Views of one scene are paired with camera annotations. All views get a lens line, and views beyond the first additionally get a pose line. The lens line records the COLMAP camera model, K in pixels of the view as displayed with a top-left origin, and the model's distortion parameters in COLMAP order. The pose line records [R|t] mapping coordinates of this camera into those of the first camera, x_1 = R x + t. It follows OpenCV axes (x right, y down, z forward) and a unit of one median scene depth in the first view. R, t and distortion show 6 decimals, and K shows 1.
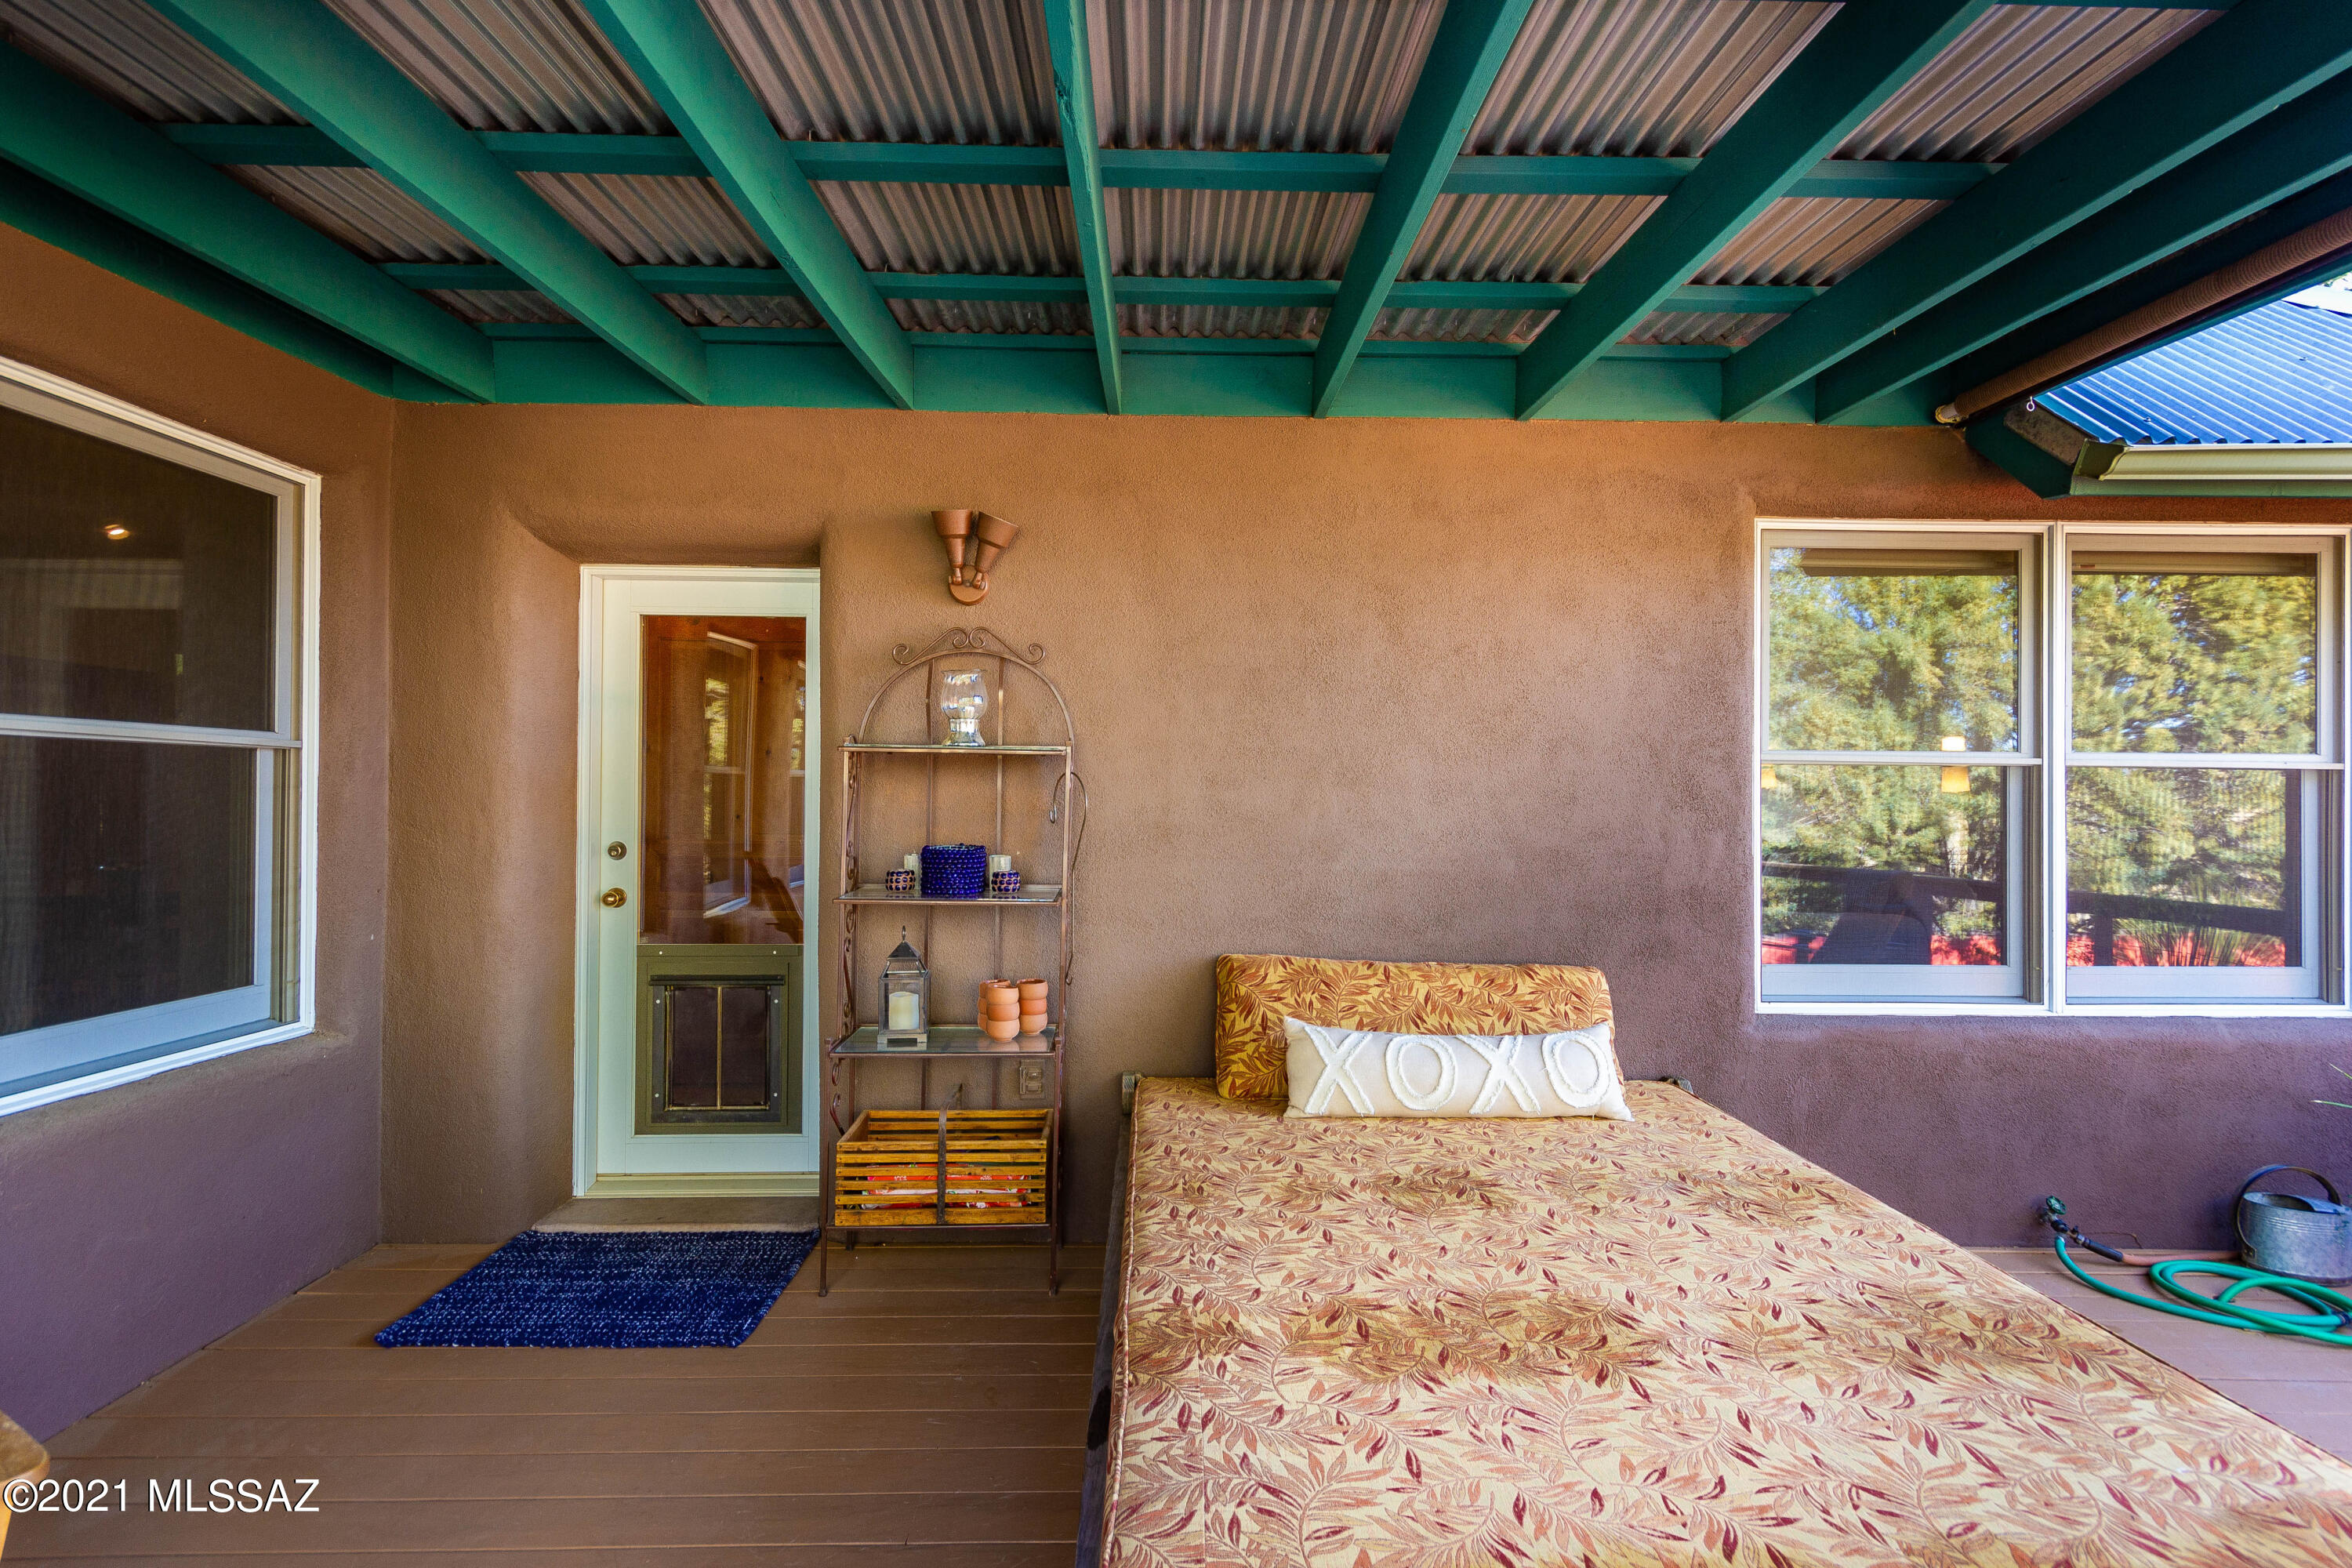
lens RADIAL K [[1102.4, 0, 1190.4], [0, 1102.4, 782.0], [0, 0, 1]] dist [0.002362, -0.000823]
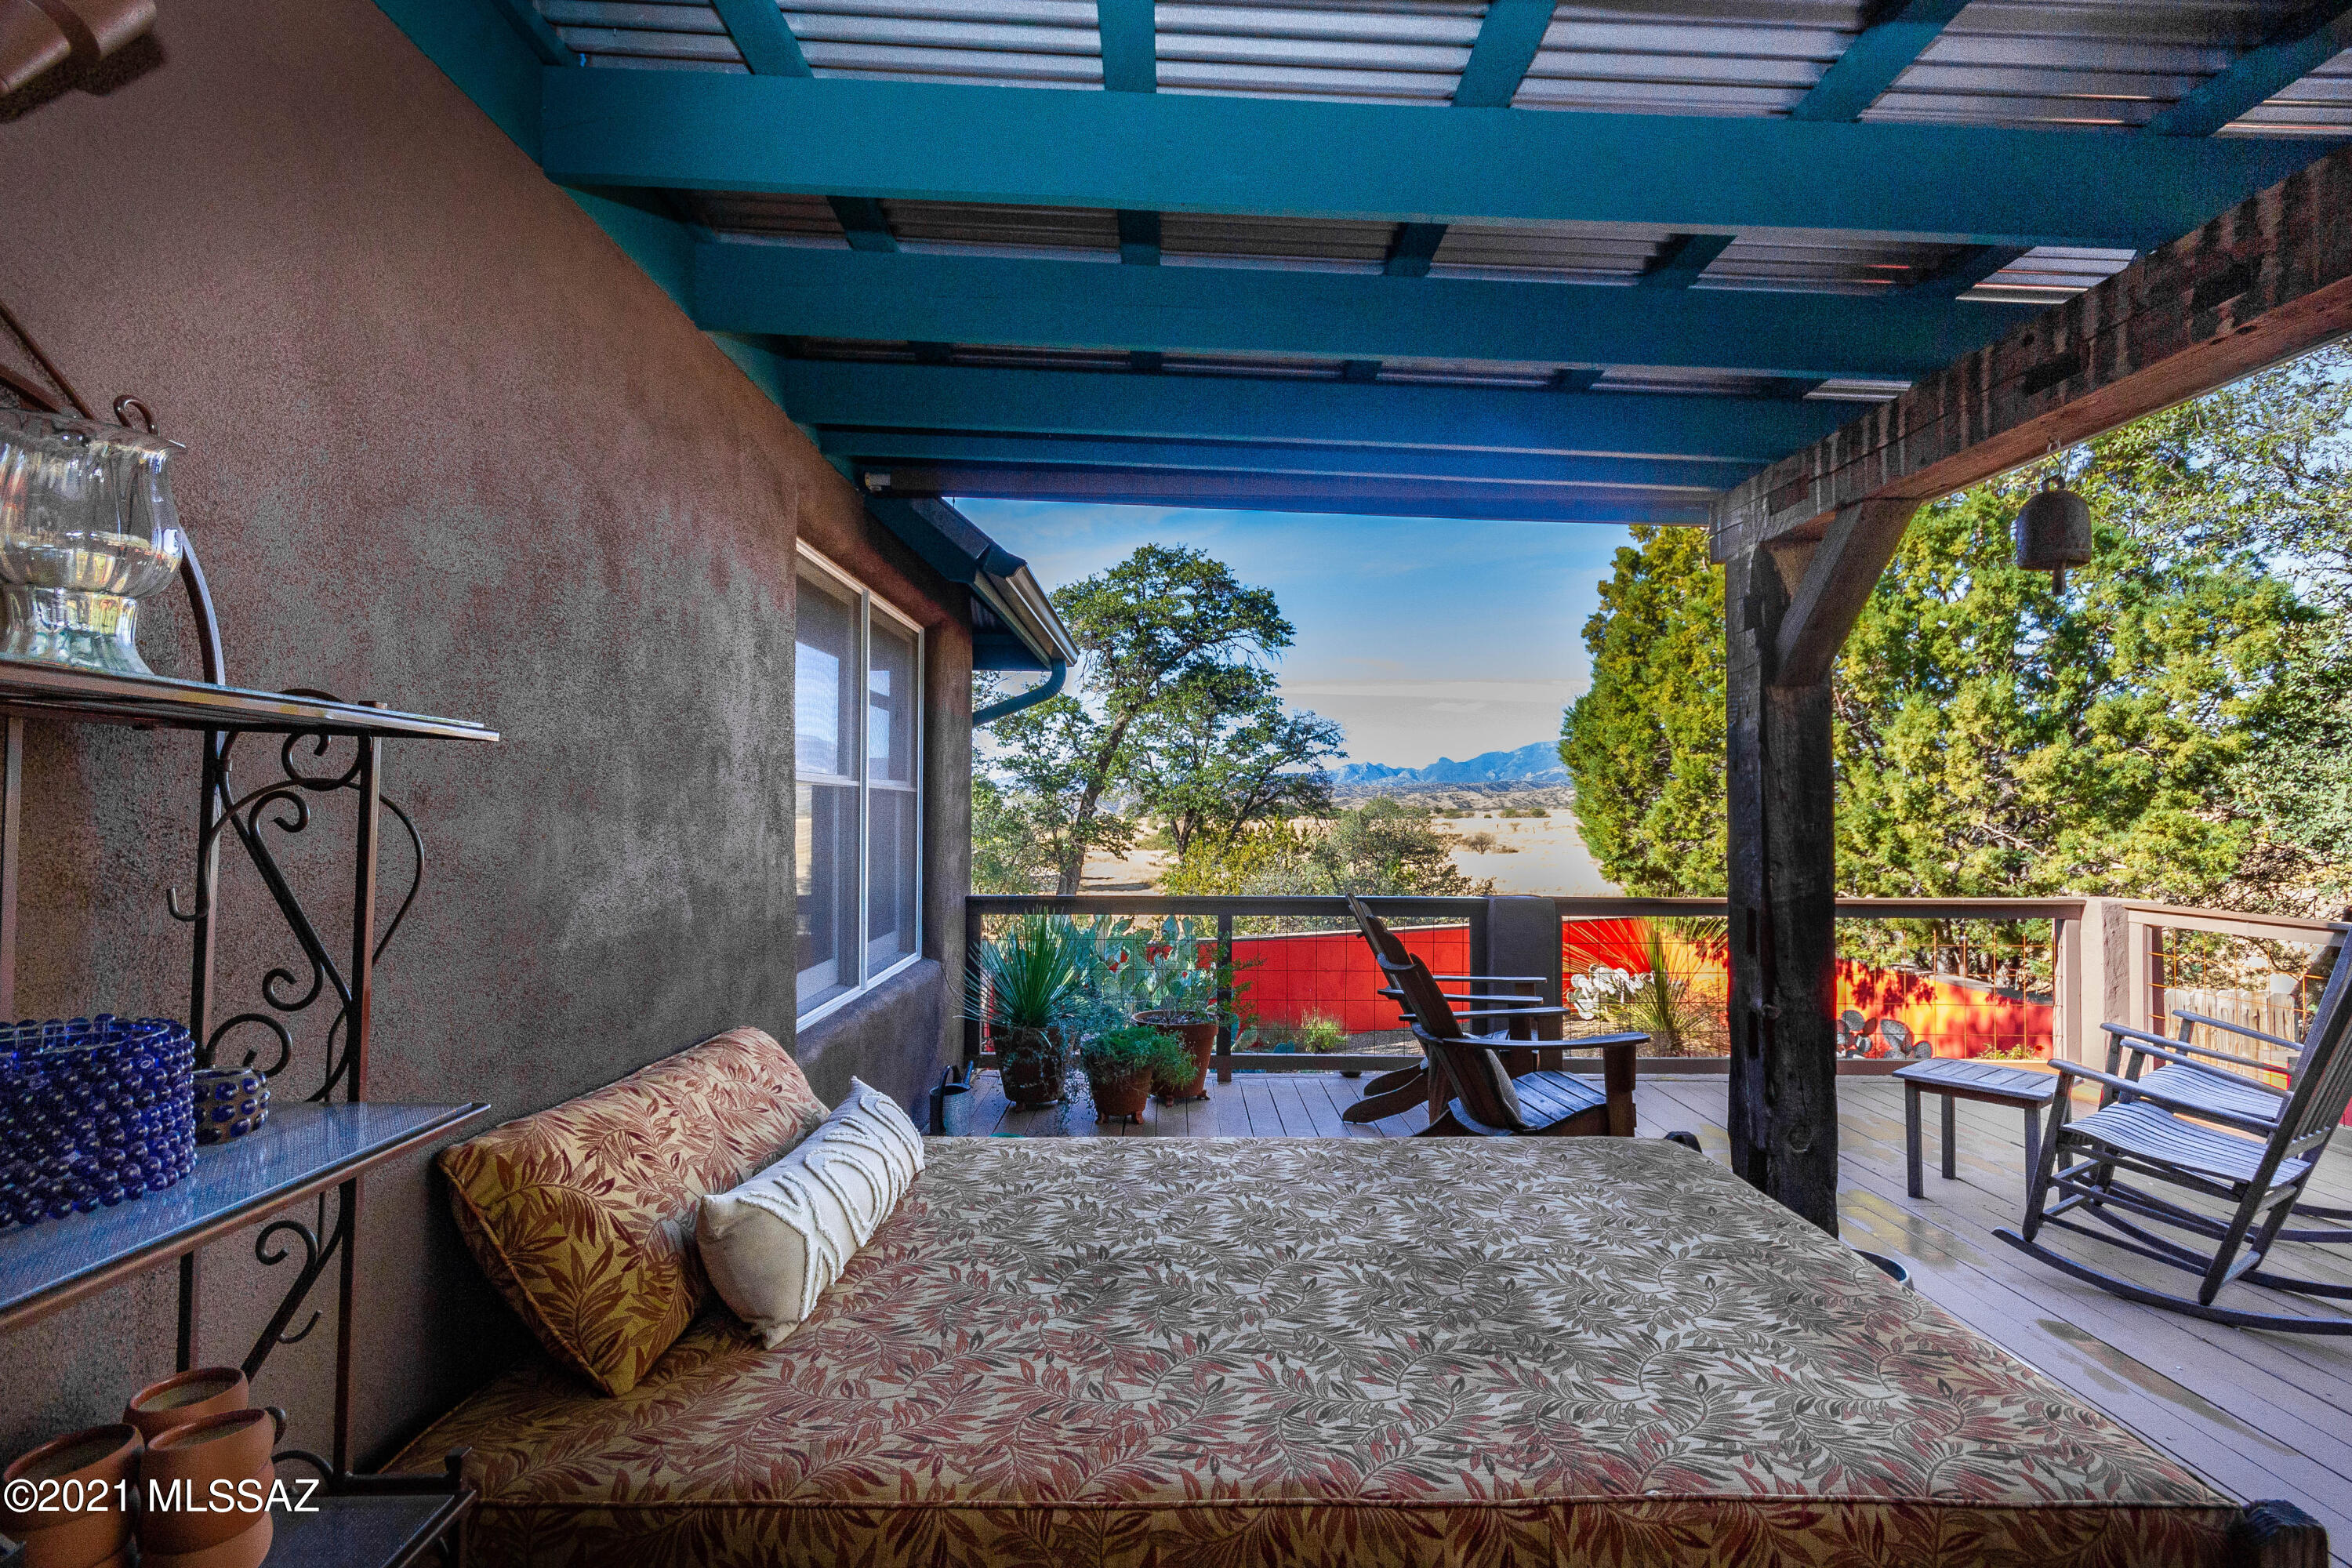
lens RADIAL K [[1118.5, 0, 1171.6], [0, 1118.5, 787.3], [0, 0, 1]] dist [0.001634, -0.000127]
pose [[0.030856, 0.011310, 0.999460, -0.685916], [-0.011061, 0.999879, -0.010973, -0.007950], [-0.999463, -0.010716, 0.030978, 0.966124]]
